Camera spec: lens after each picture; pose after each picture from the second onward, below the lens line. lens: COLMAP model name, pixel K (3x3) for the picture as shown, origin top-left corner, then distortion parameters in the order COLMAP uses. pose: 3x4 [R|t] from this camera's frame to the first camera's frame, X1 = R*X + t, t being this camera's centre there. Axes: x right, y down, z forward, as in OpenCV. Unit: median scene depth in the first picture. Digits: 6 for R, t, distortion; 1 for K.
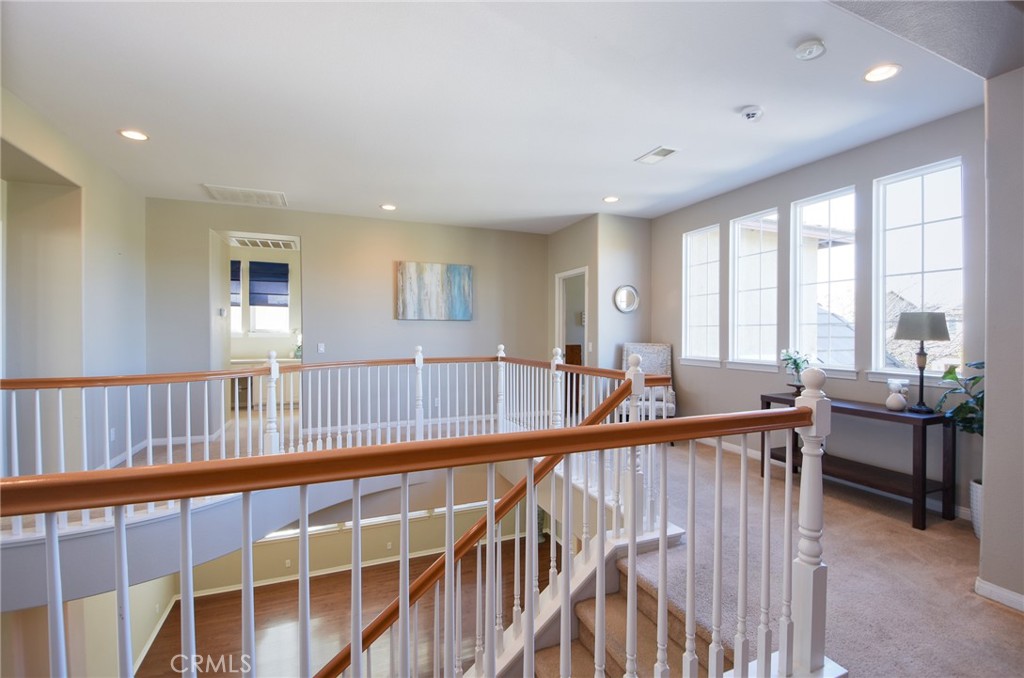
lens RADIAL K [[459.1, 0, 520.9], [0, 459.1, 337.0], [0, 0, 1]] dist [0.005704, -0.000287]
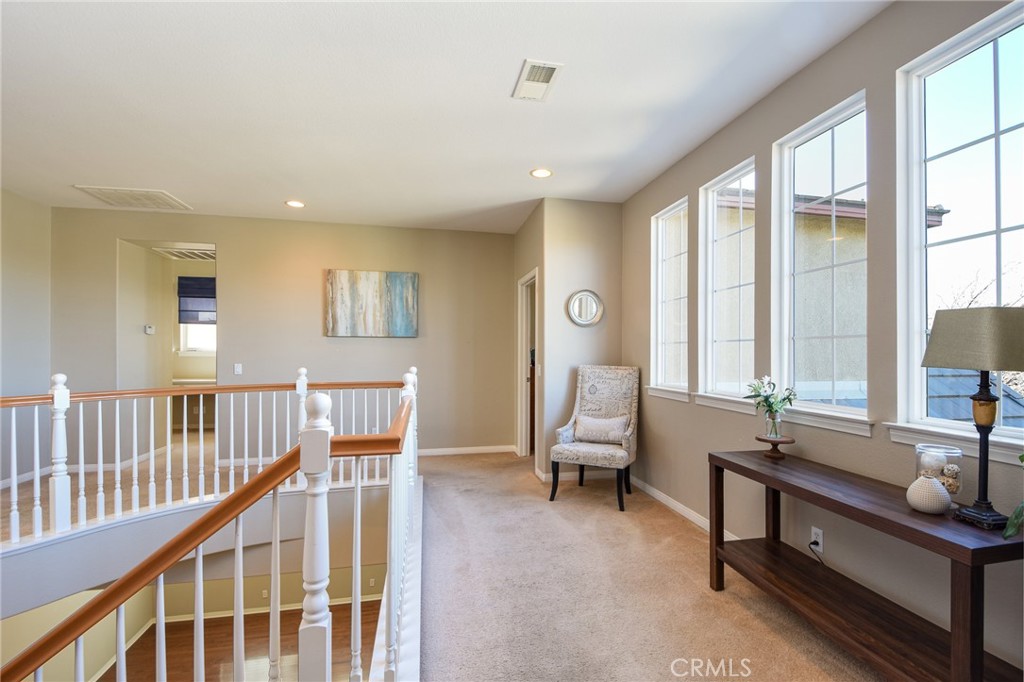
lens RADIAL K [[459.1, 0, 504.7], [0, 459.1, 349.6], [0, 0, 1]] dist [0.005704, -0.000287]
pose [[0.983231, -0.000466, -0.182367, 0.244204], [-0.001980, 0.999911, -0.013229, -0.002755], [0.182356, 0.013368, 0.983142, 0.230220]]
